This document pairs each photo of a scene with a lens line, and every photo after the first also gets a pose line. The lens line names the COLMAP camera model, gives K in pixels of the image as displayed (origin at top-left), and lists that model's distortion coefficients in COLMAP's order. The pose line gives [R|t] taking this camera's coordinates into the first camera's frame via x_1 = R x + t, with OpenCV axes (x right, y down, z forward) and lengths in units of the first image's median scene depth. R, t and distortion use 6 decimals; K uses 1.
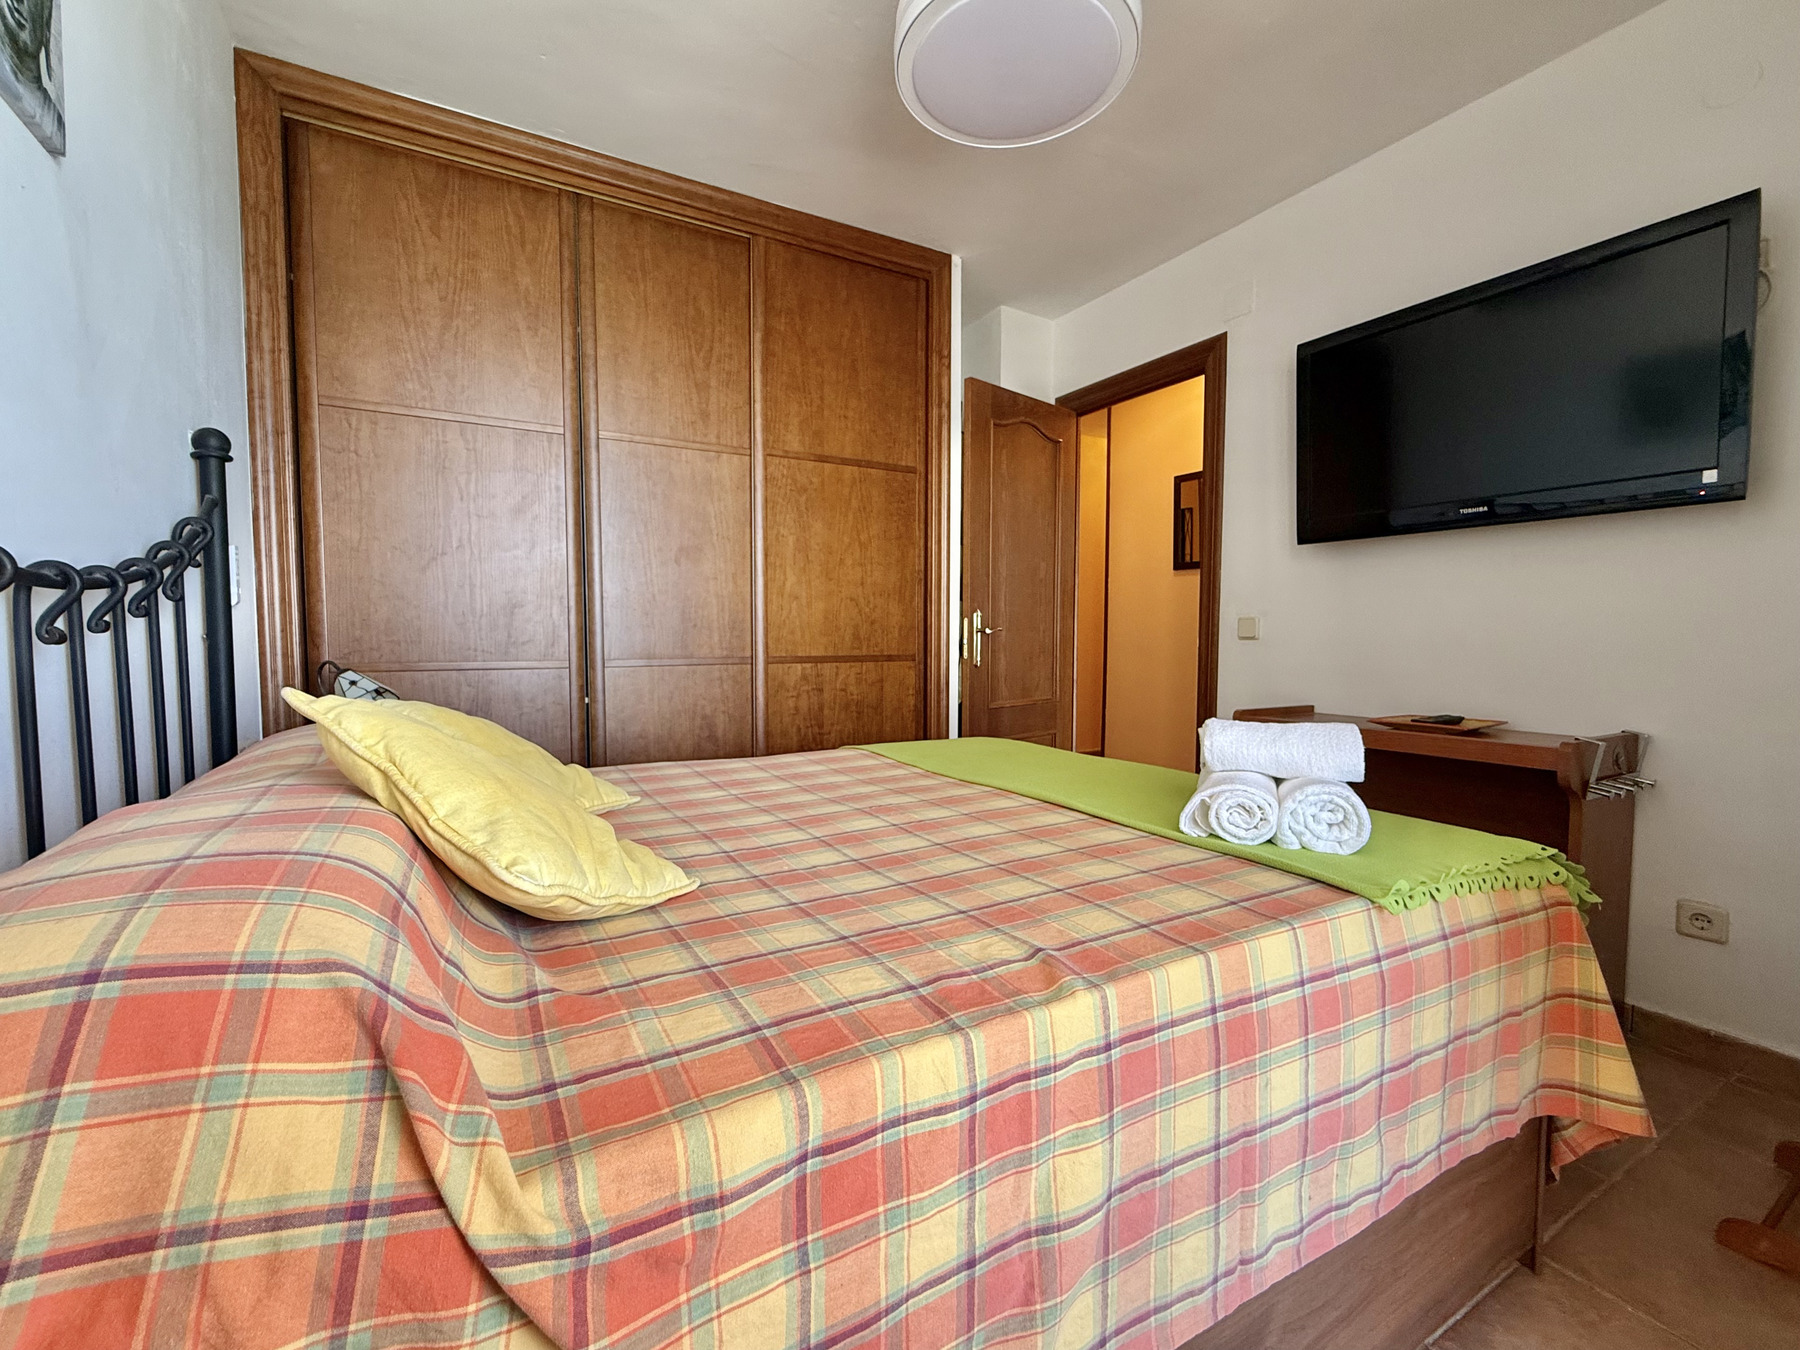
lens RADIAL K [[718.6, 0, 893.8], [0, 718.6, 673.9], [0, 0, 1]] dist [0.001879, -0.000505]
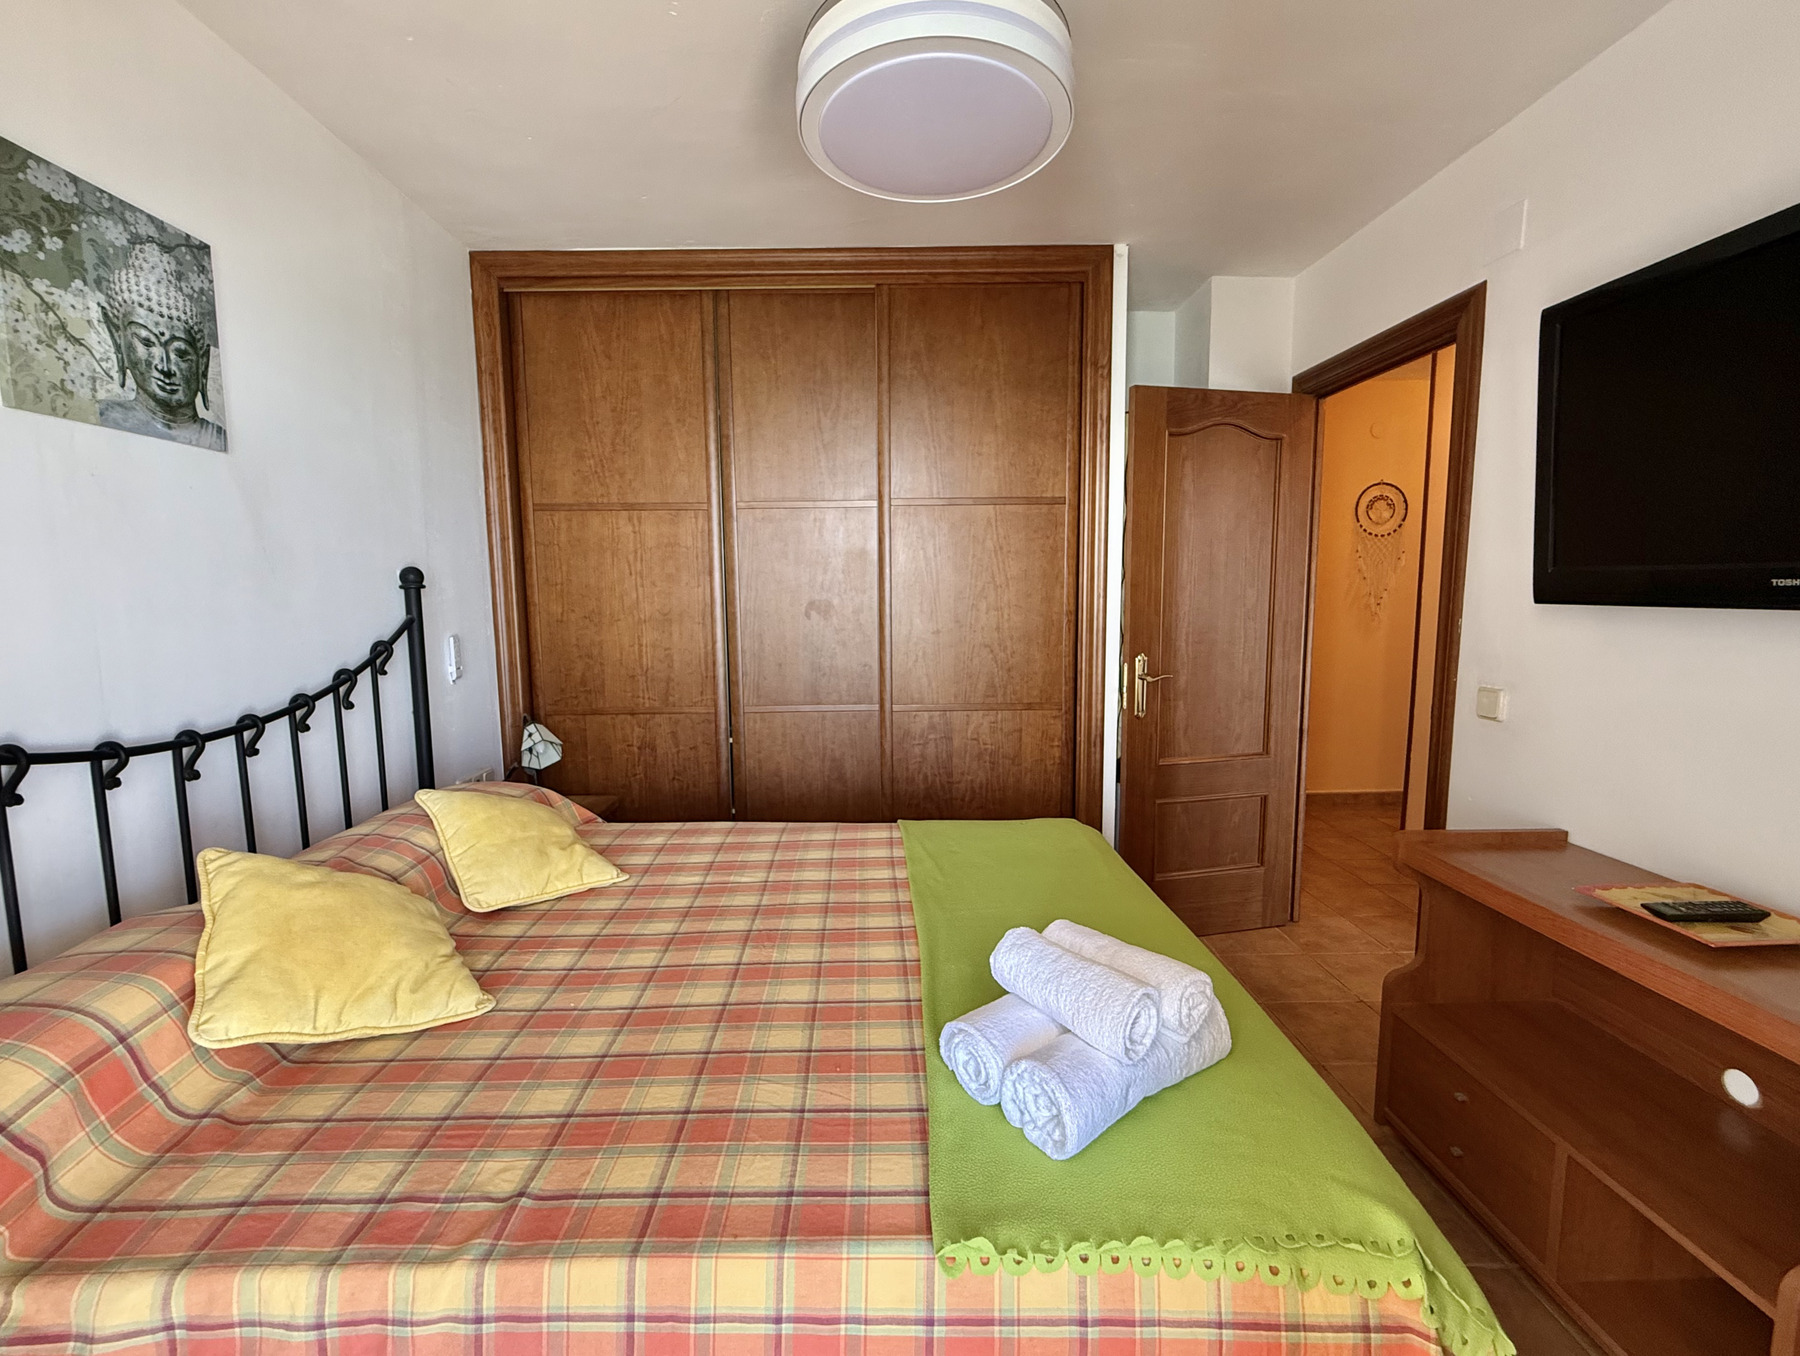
lens RADIAL K [[738.7, 0, 893.9], [0, 738.7, 680.8], [0, 0, 1]] dist [0.001108, -0.000131]
pose [[0.888313, 0.043444, -0.457178, 0.334999], [-0.018647, 0.998106, 0.058615, -0.132344], [0.458859, -0.043544, 0.887441, 0.085411]]
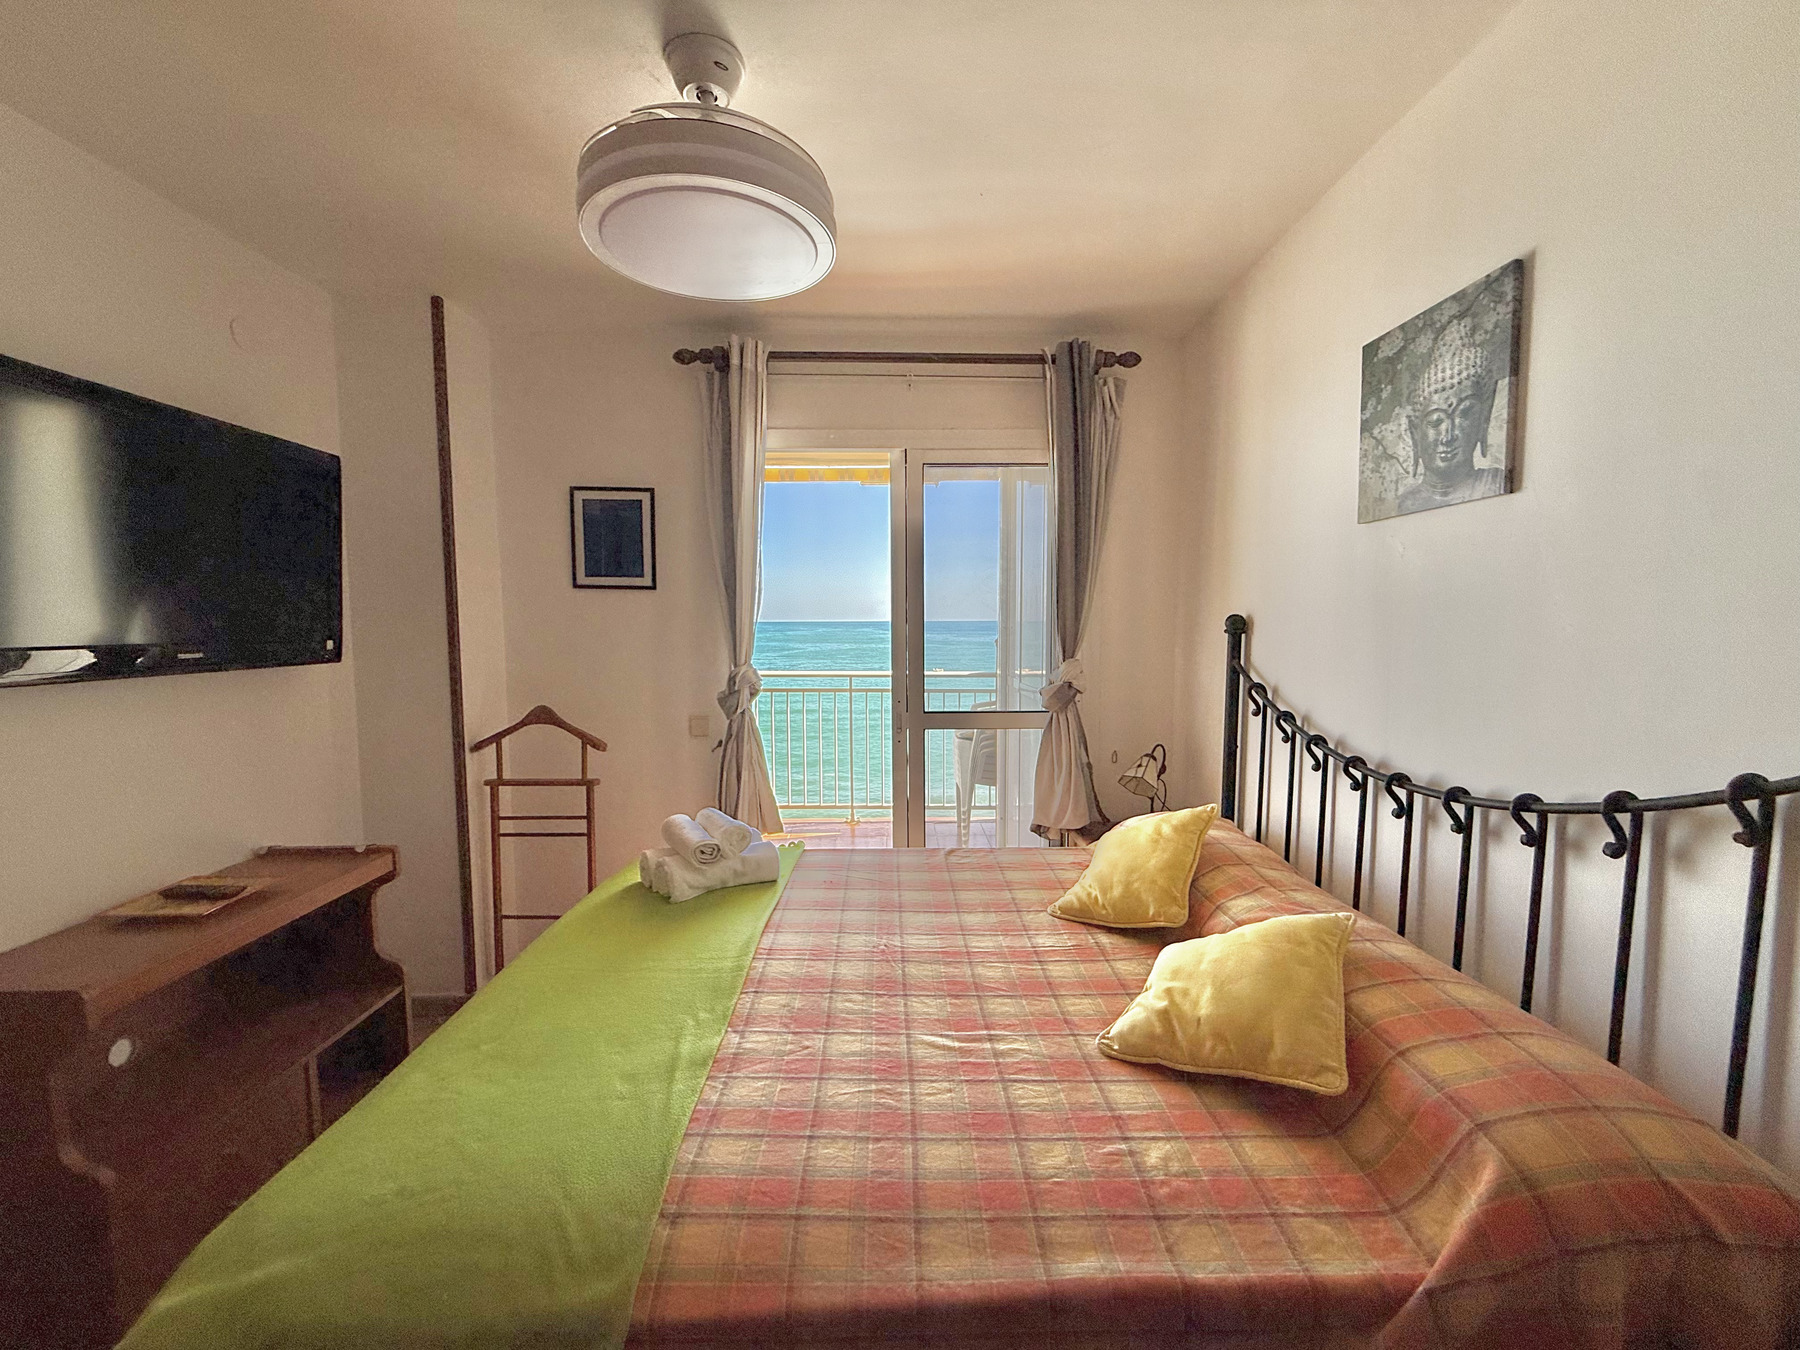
lens RADIAL K [[718.6, 0, 893.8], [0, 718.6, 673.9], [0, 0, 1]] dist [0.001879, -0.000505]
pose [[-0.882758, -0.033286, 0.468647, -0.301903], [0.033527, 0.990481, 0.133501, -0.230554], [-0.468630, 0.133561, -0.873239, 1.058099]]
